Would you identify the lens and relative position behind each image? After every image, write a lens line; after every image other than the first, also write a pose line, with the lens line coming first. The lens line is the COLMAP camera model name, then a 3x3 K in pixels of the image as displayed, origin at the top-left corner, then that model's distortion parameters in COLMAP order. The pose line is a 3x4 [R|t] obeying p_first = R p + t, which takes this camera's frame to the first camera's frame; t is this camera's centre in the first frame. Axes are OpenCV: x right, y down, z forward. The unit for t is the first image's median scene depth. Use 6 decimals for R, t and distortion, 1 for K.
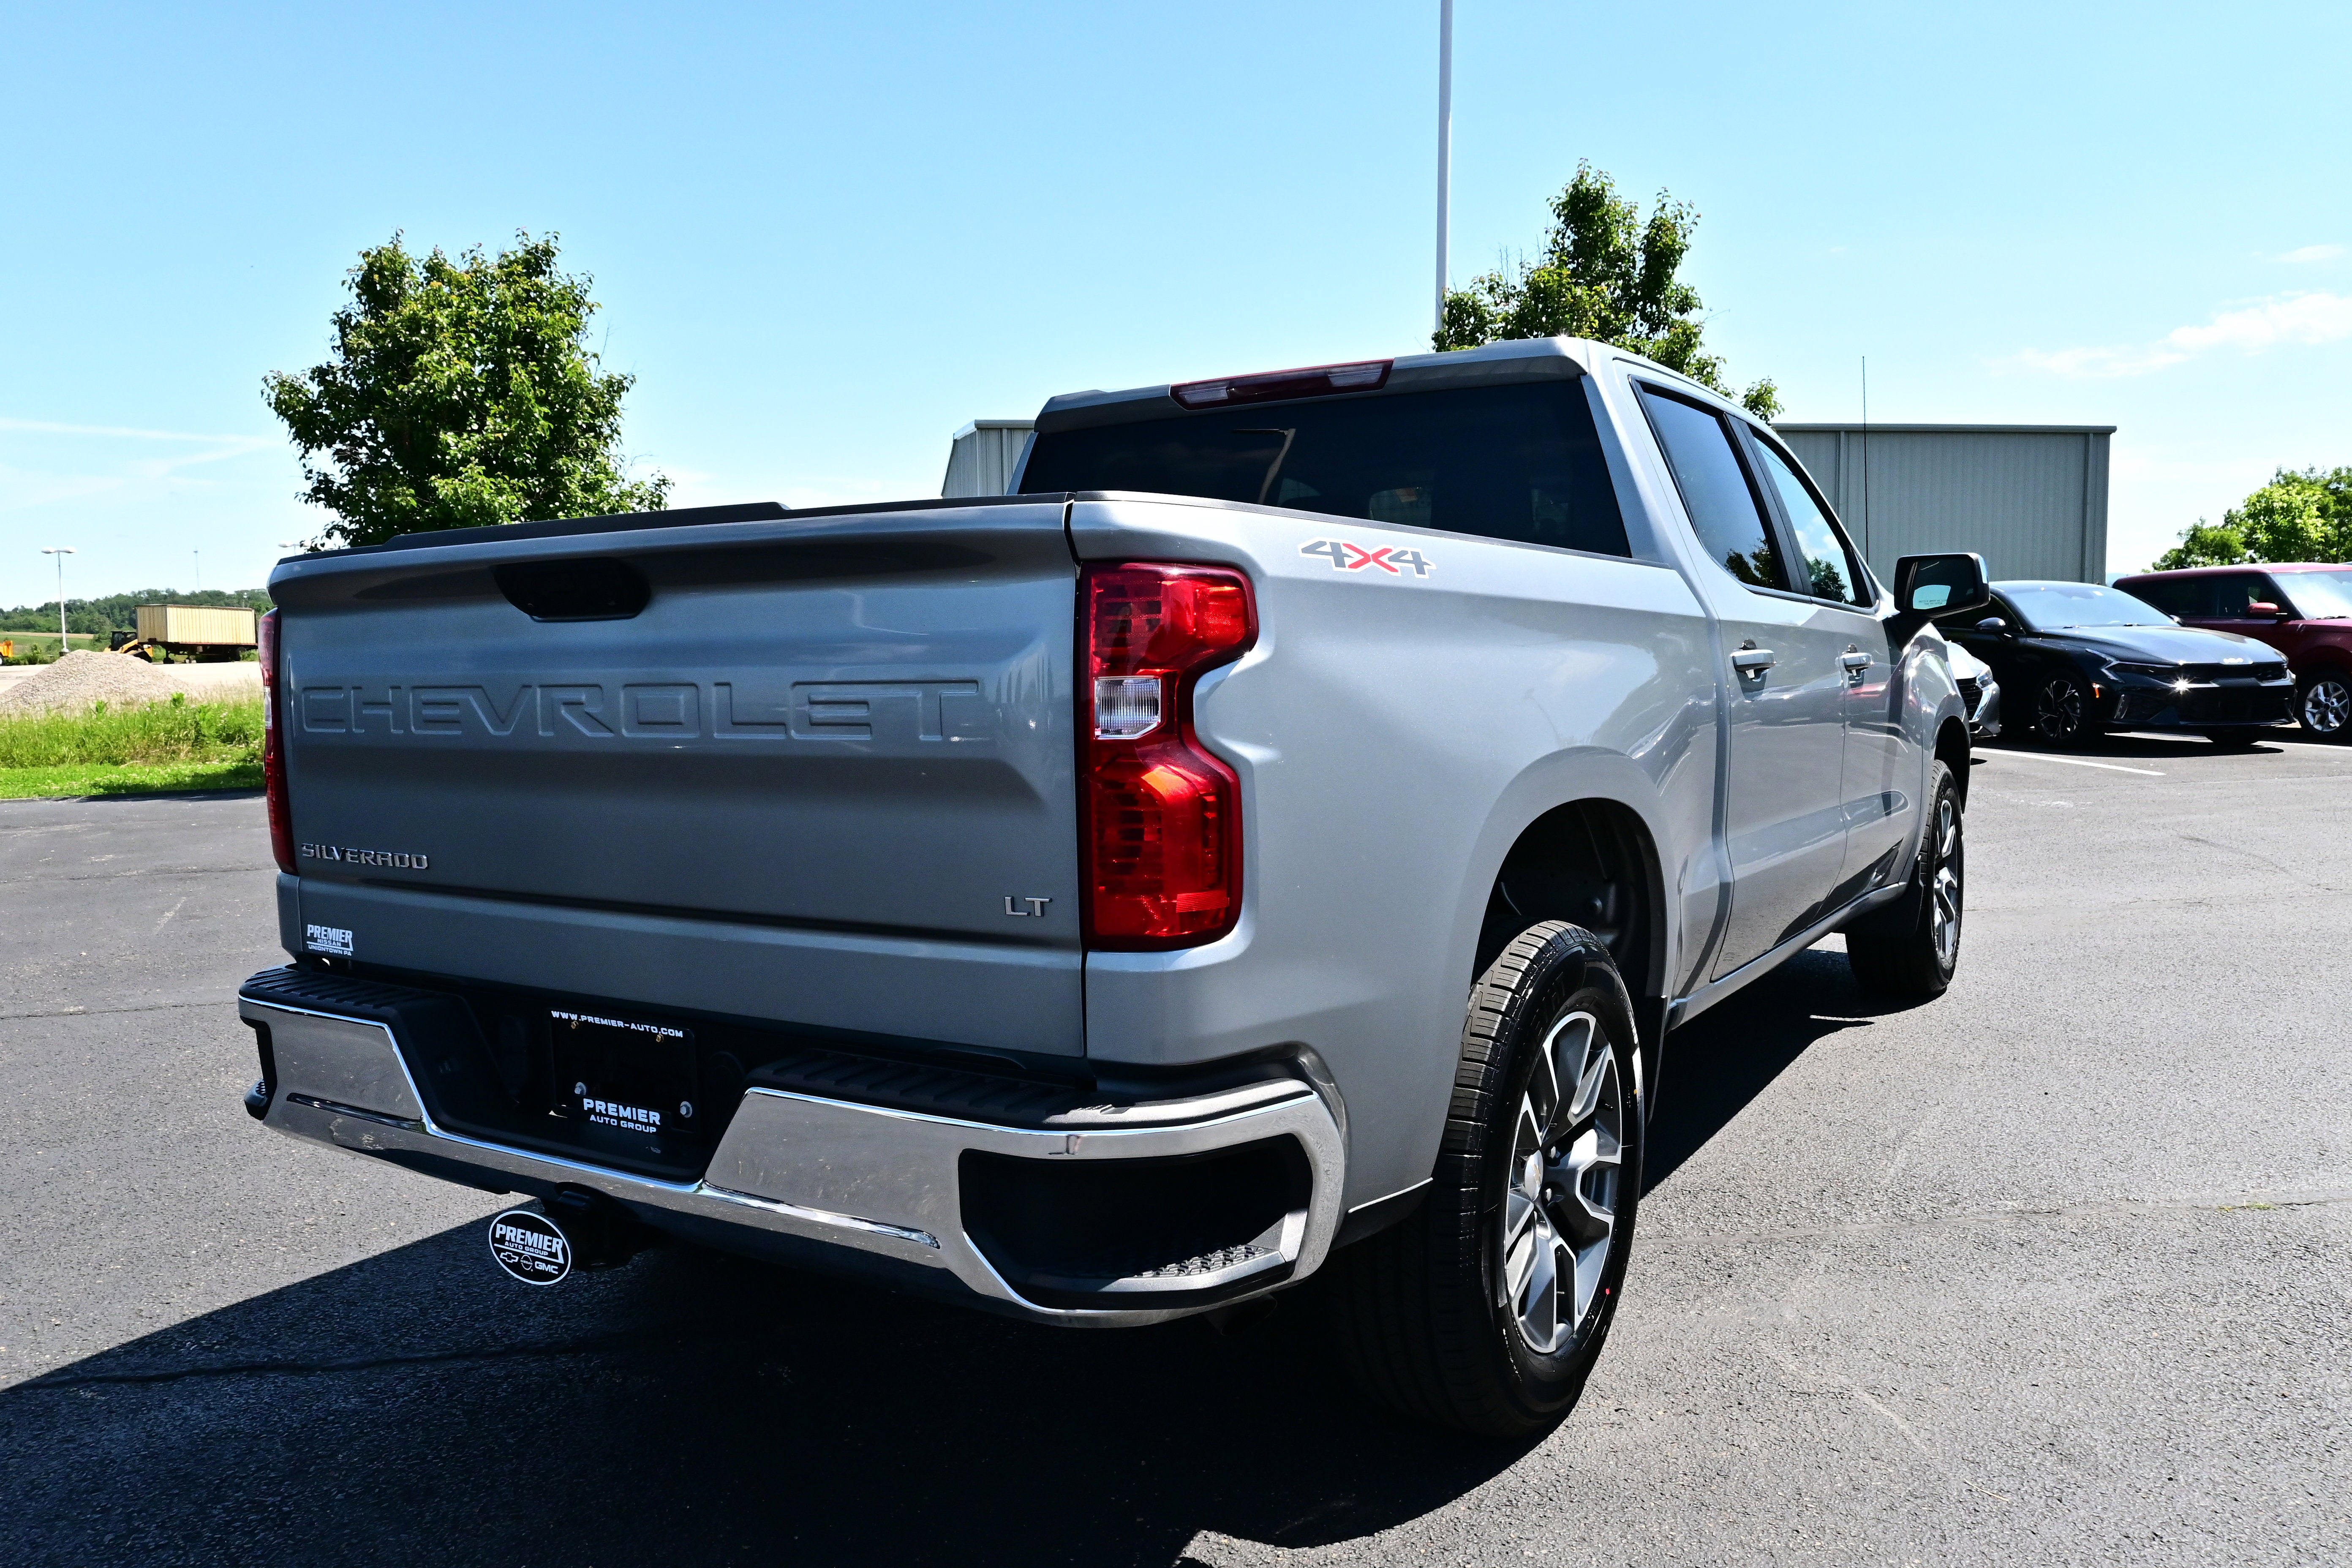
lens RADIAL K [[1753.9, 0, 1174.3], [0, 1753.9, 775.6], [0, 0, 1]] dist [-0.007548, -0.012216]
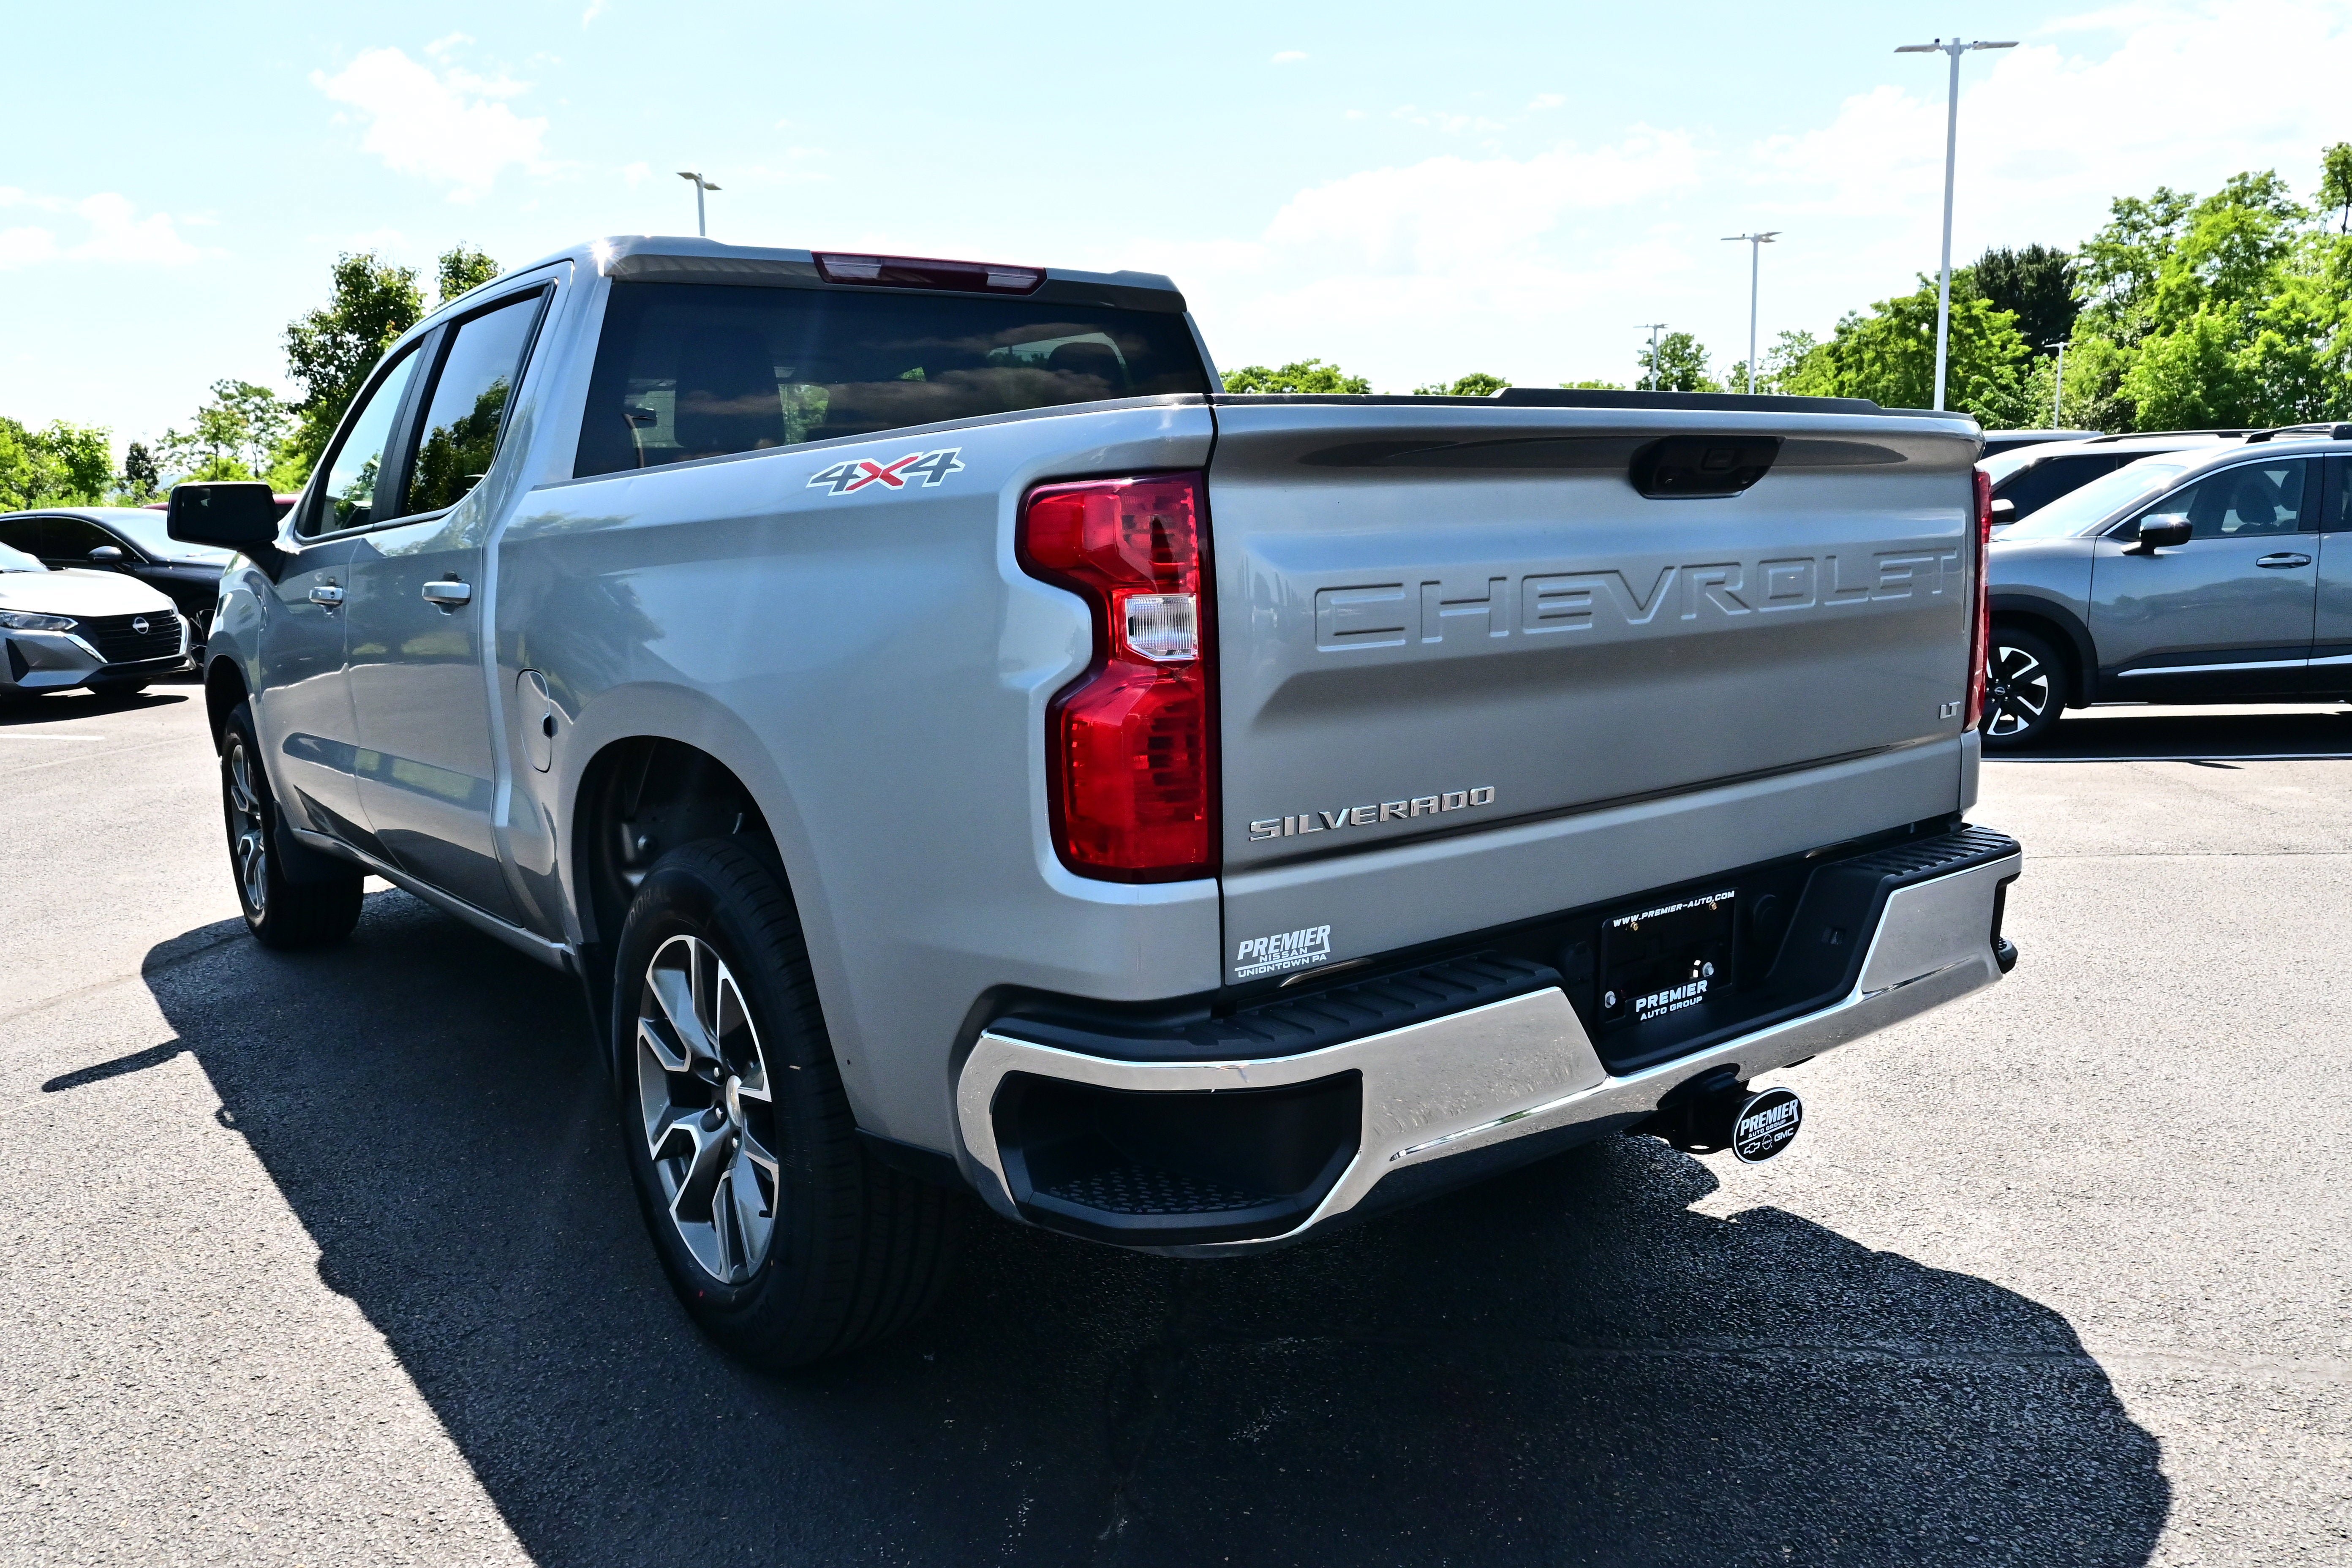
lens RADIAL K [[1753.9, 0, 1174.3], [0, 1753.9, 775.6], [0, 0, 1]] dist [-0.007548, -0.012216]
pose [[0.329166, -0.126026, 0.935824, -1.313422], [0.092828, 0.990572, 0.100748, -0.058408], [-0.939698, 0.053708, 0.337761, 0.914090]]
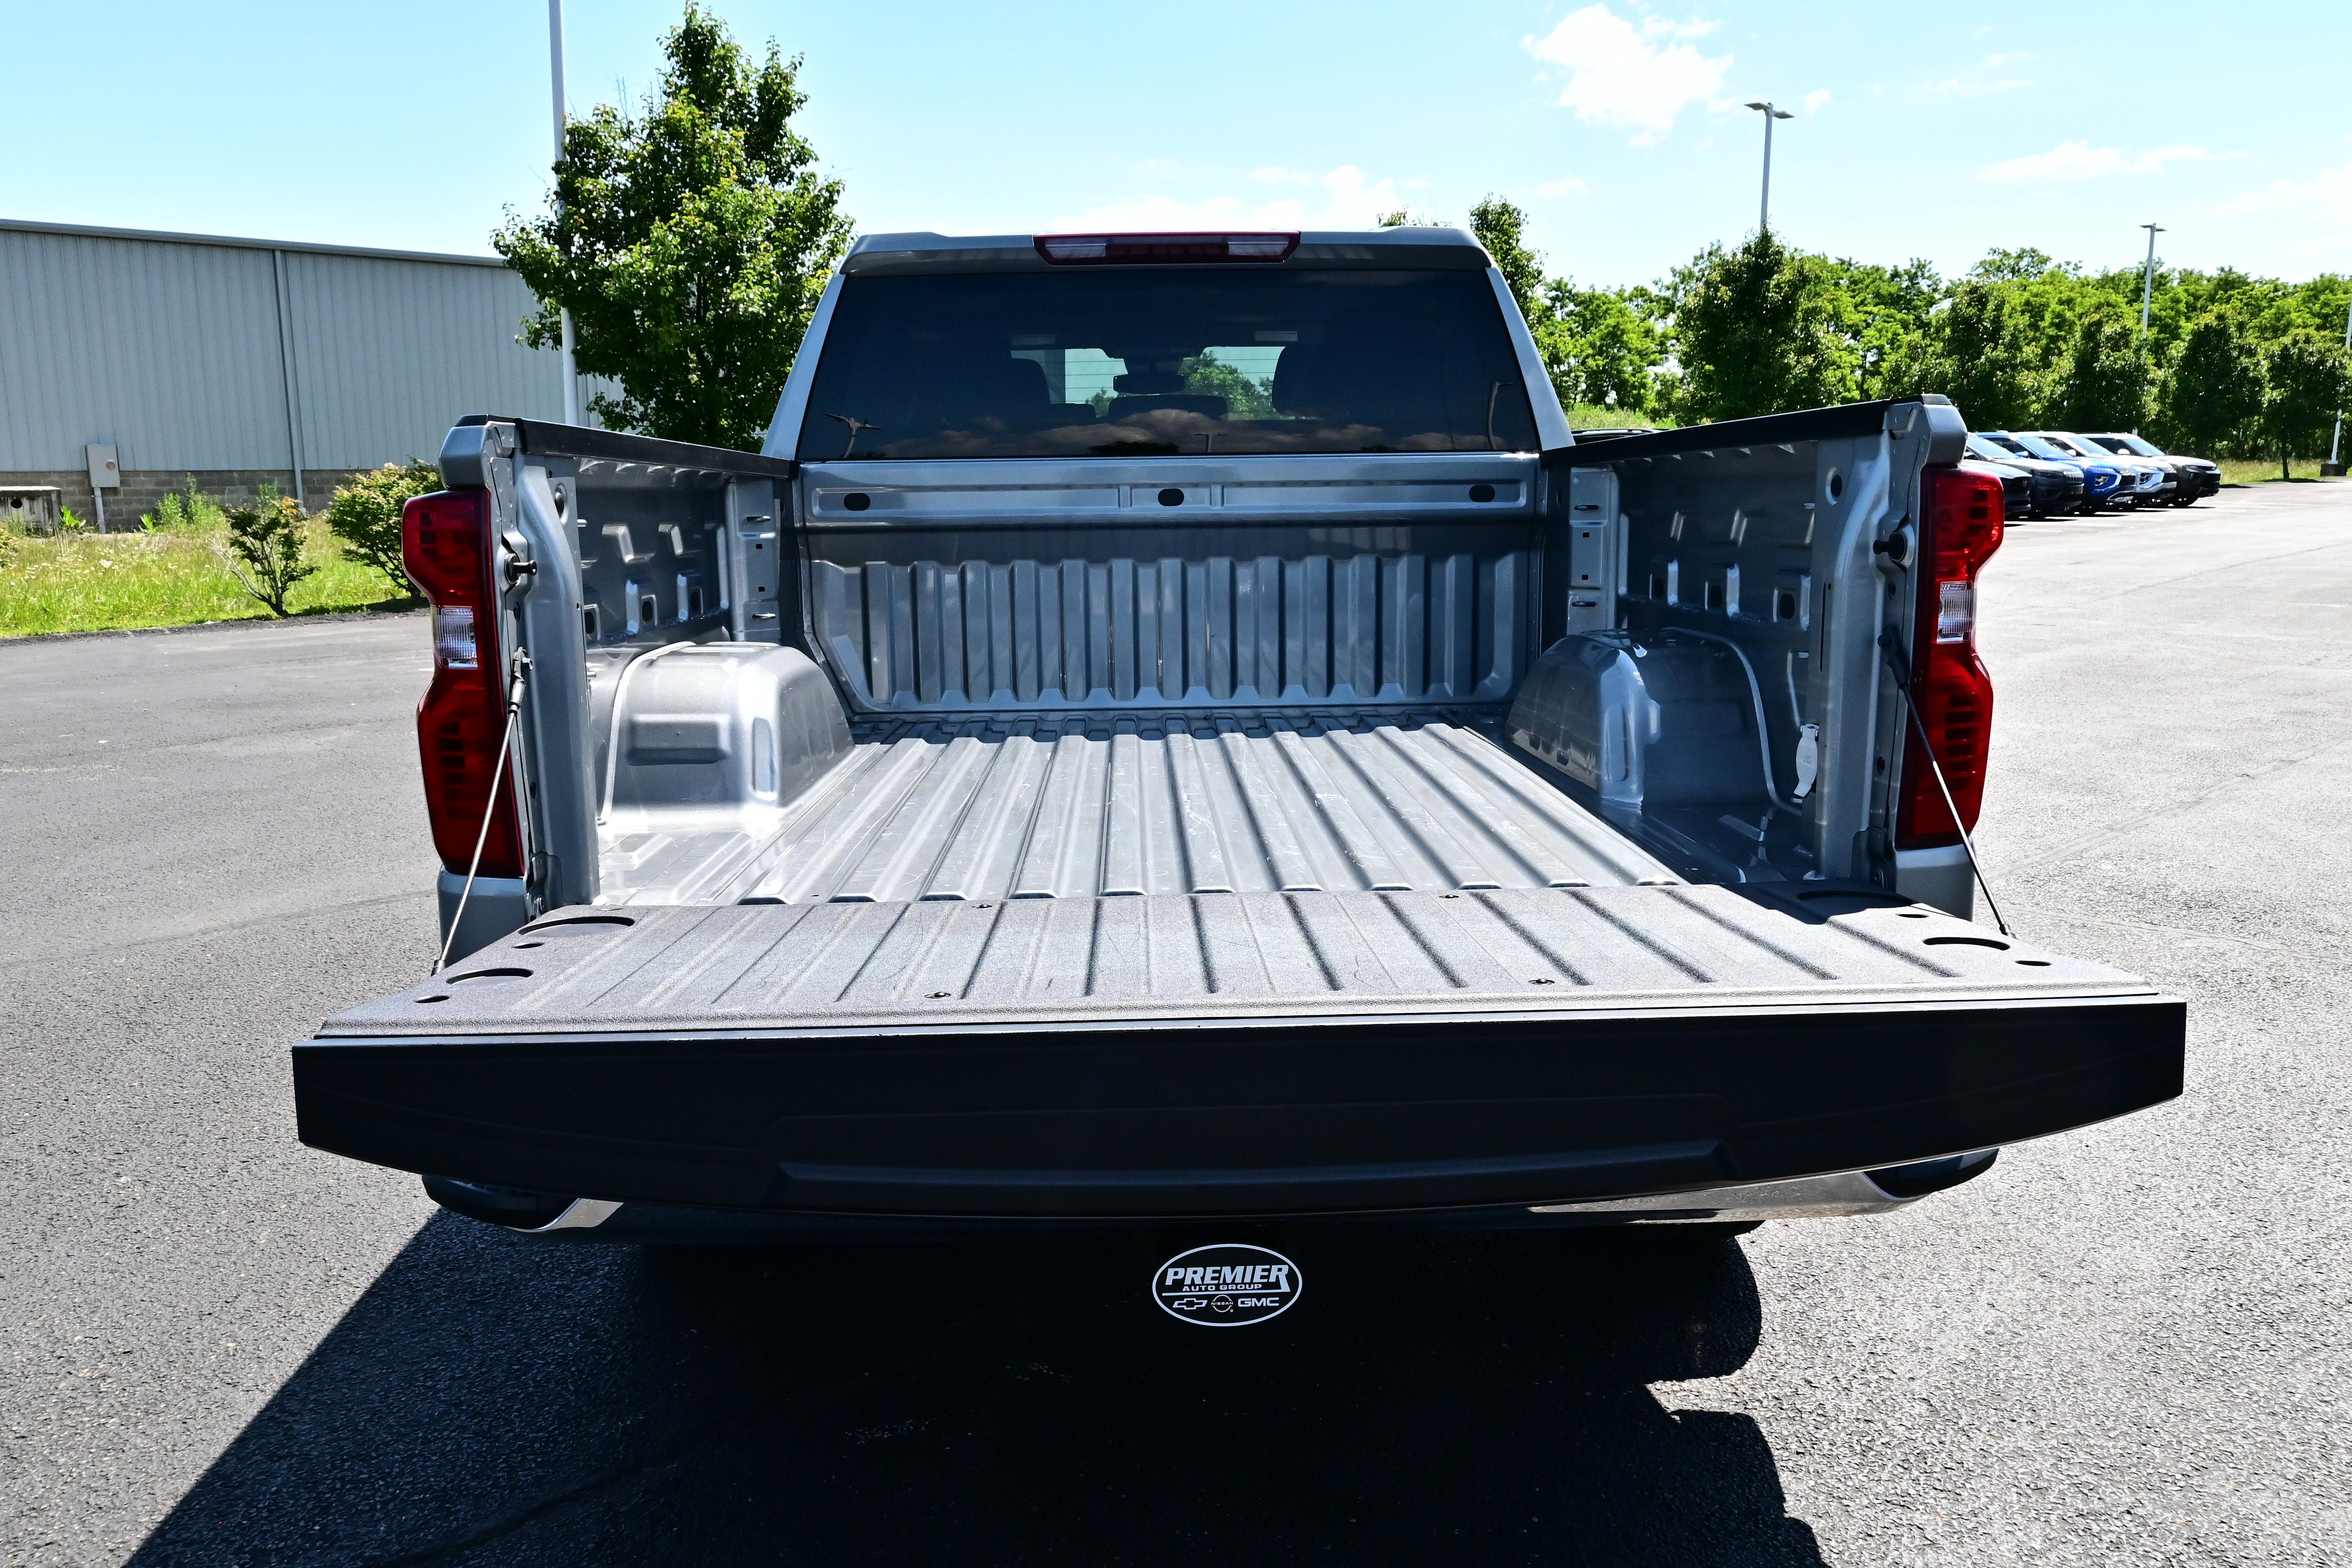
lens RADIAL K [[1704.9, 0, 1176.0], [0, 1704.9, 784.0], [0, 0, 1]] dist [-0.002070, -0.010067]
pose [[0.826946, -0.091460, 0.554793, -0.765705], [0.039231, 0.993663, 0.105334, -0.048125], [-0.560911, -0.065341, 0.825294, 0.343726]]
